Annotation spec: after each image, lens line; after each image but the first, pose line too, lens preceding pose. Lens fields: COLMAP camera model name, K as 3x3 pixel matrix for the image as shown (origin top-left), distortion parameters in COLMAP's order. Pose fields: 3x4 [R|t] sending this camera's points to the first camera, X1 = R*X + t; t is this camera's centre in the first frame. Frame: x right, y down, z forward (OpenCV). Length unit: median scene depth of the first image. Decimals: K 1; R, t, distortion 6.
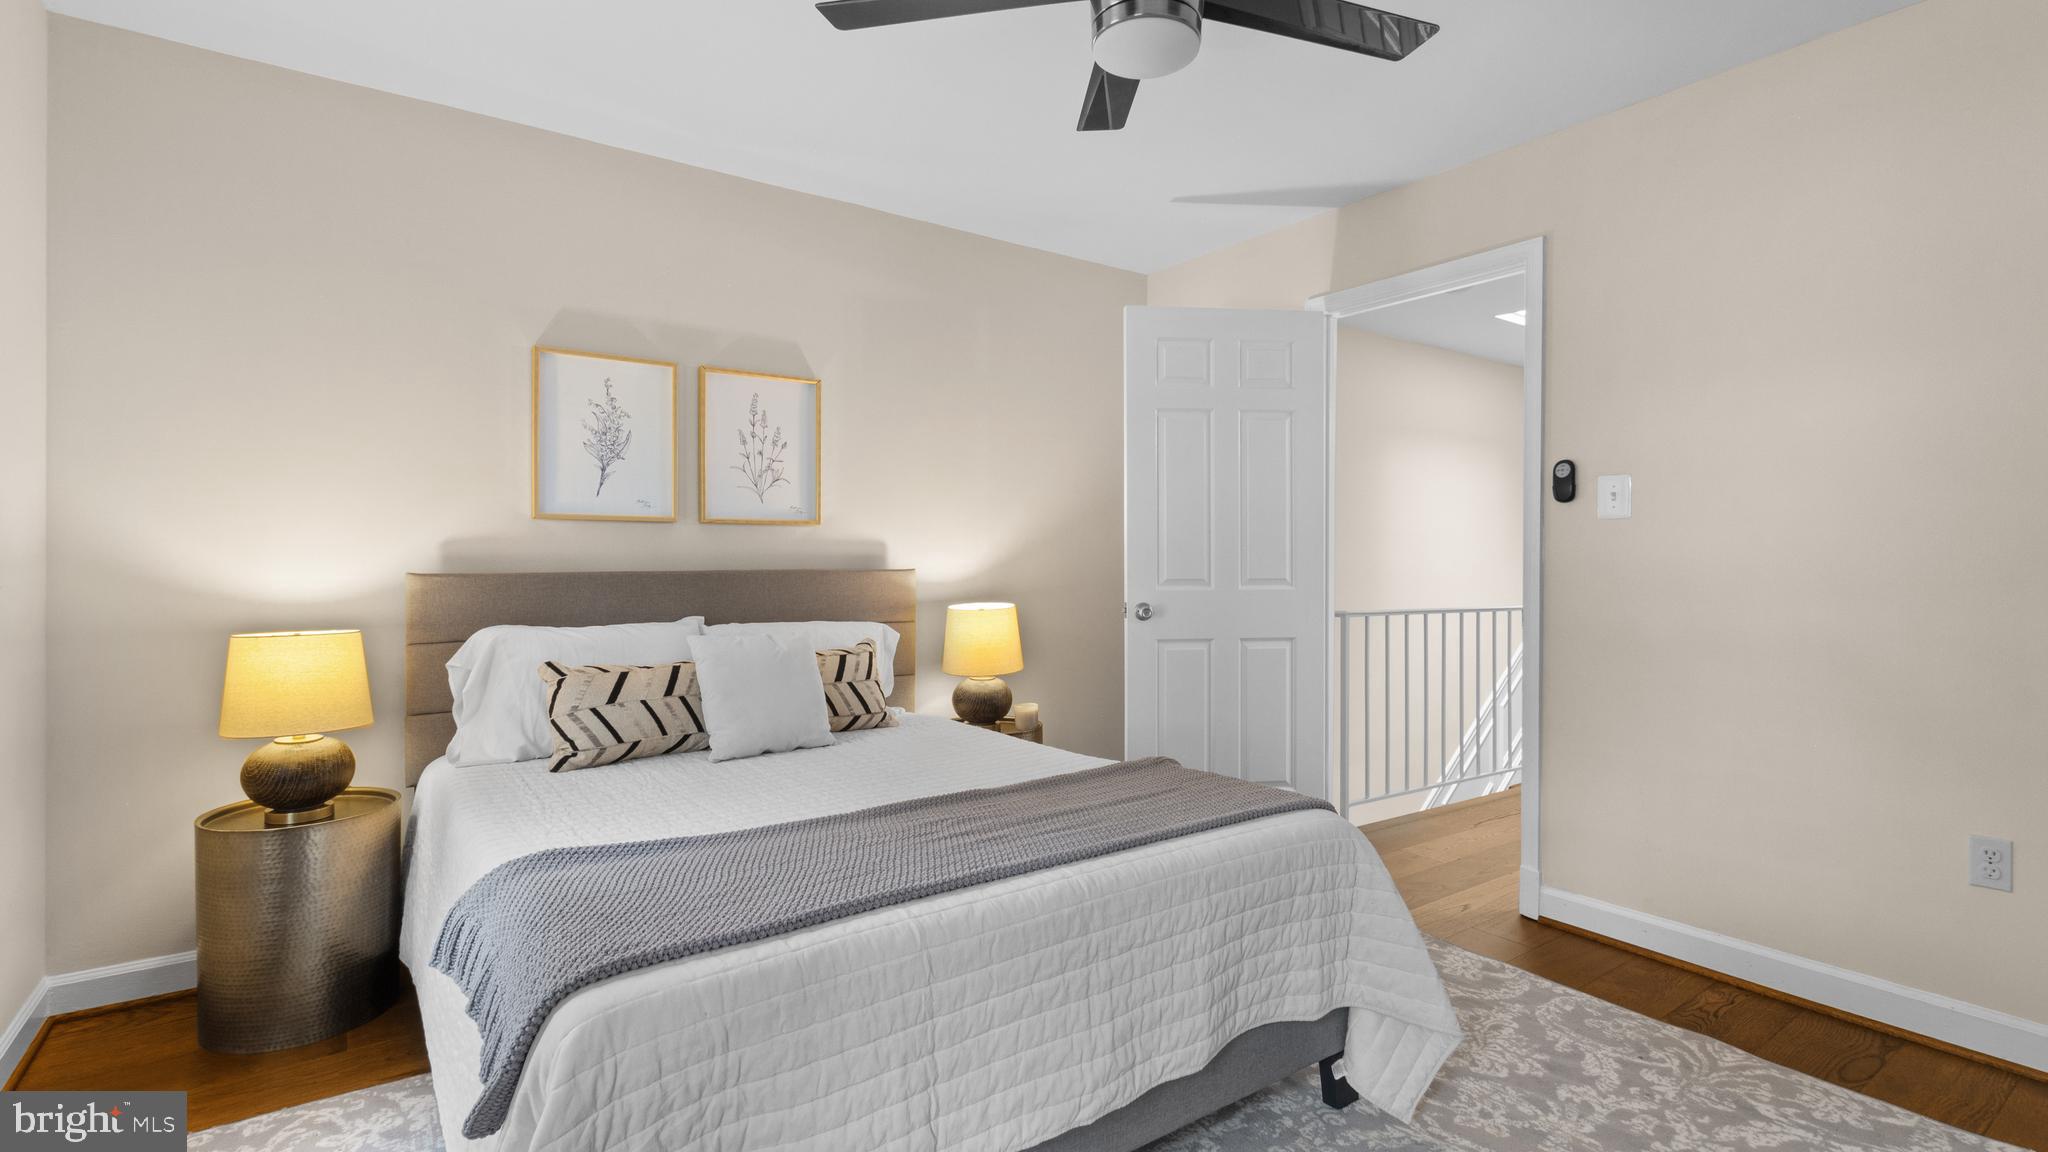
lens RADIAL K [[957.8, 0, 1013.1], [0, 957.8, 567.9], [0, 0, 1]] dist [0.008110, 0.000017]
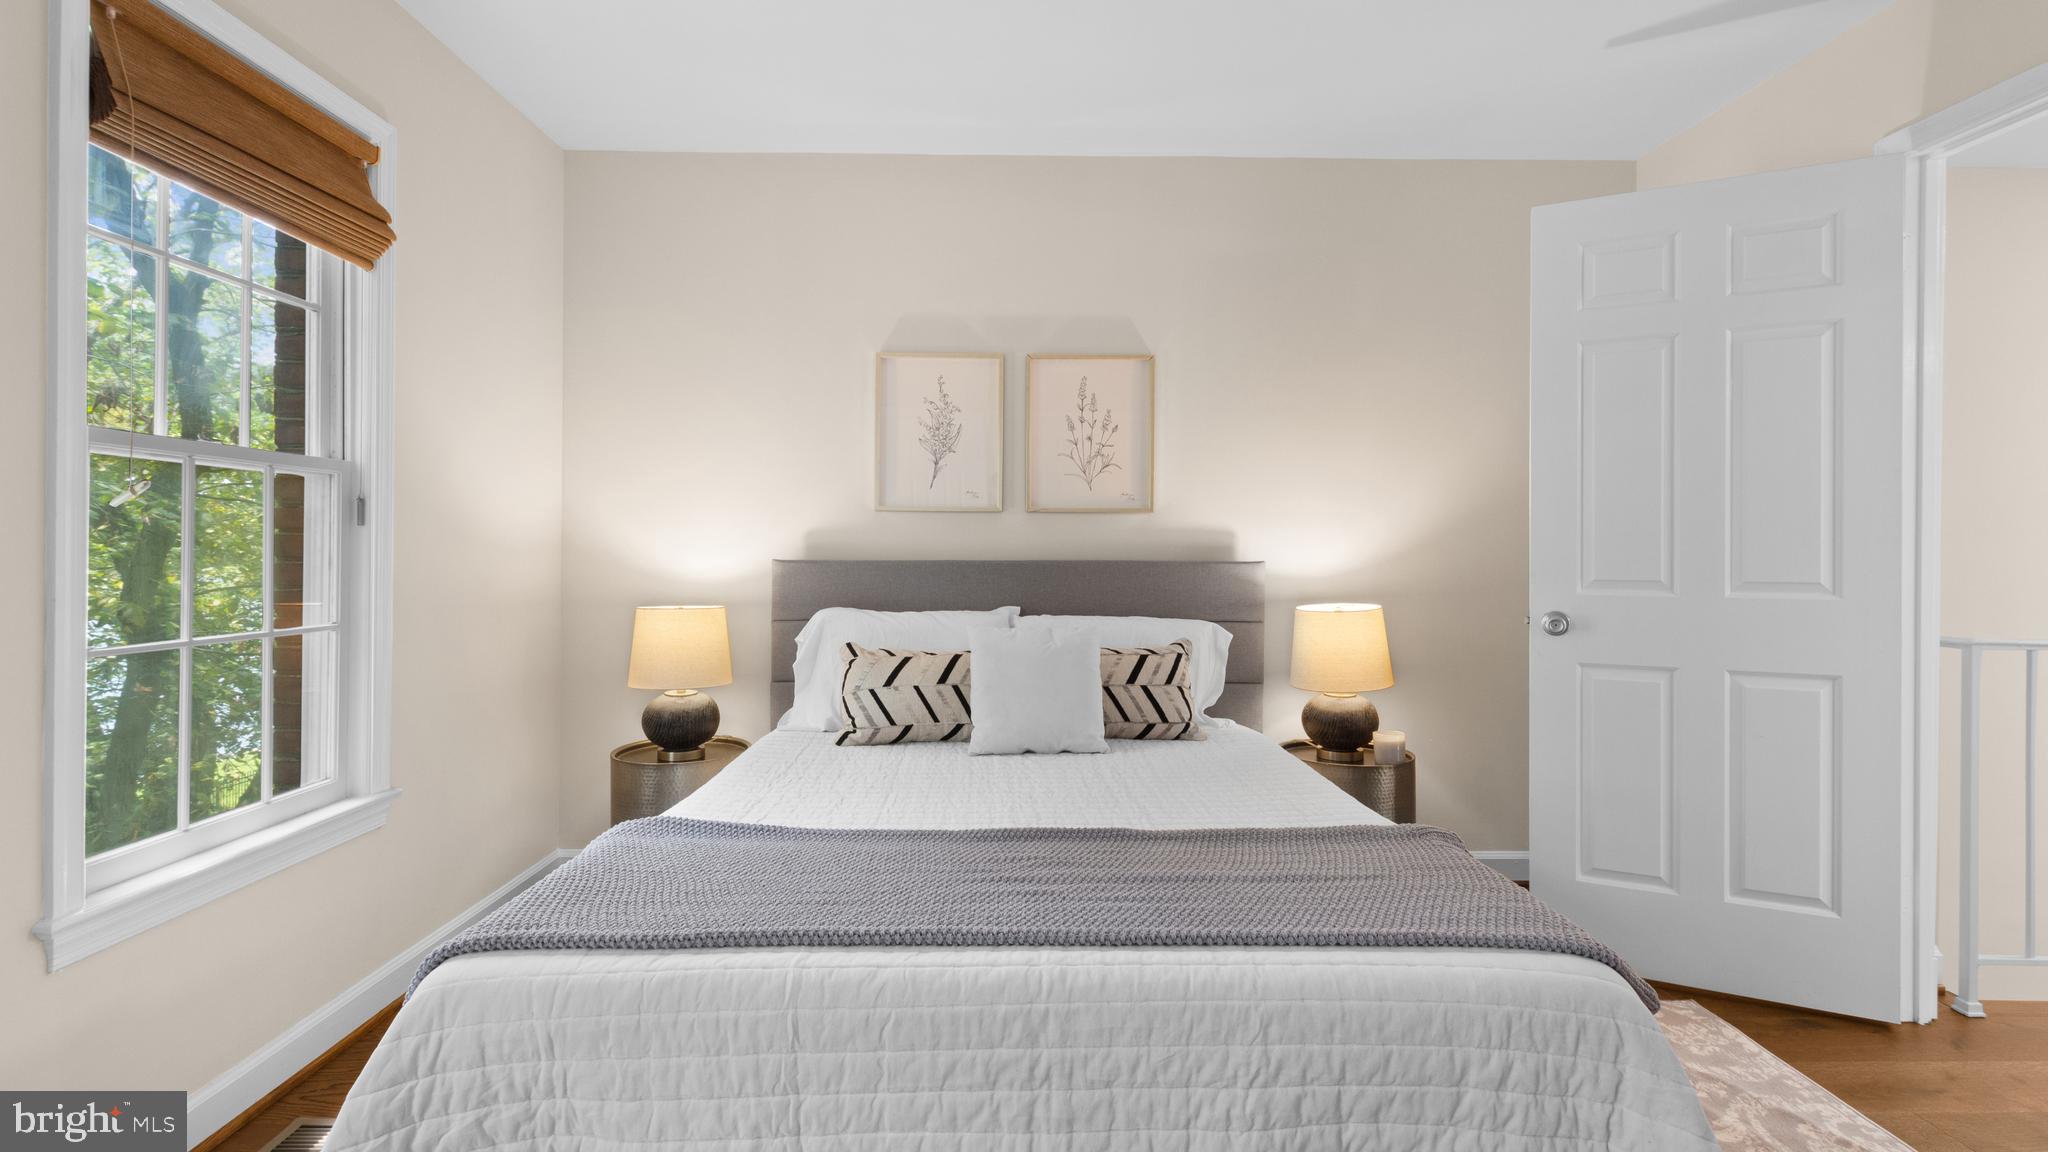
lens RADIAL K [[957.8, 0, 995.2], [0, 957.8, 560.8], [0, 0, 1]] dist [0.008110, 0.000017]
pose [[0.819462, 0.011110, -0.573025, 0.260296], [-0.010994, 0.999933, 0.003665, -0.000273], [0.573028, 0.003296, 0.819529, 0.200368]]
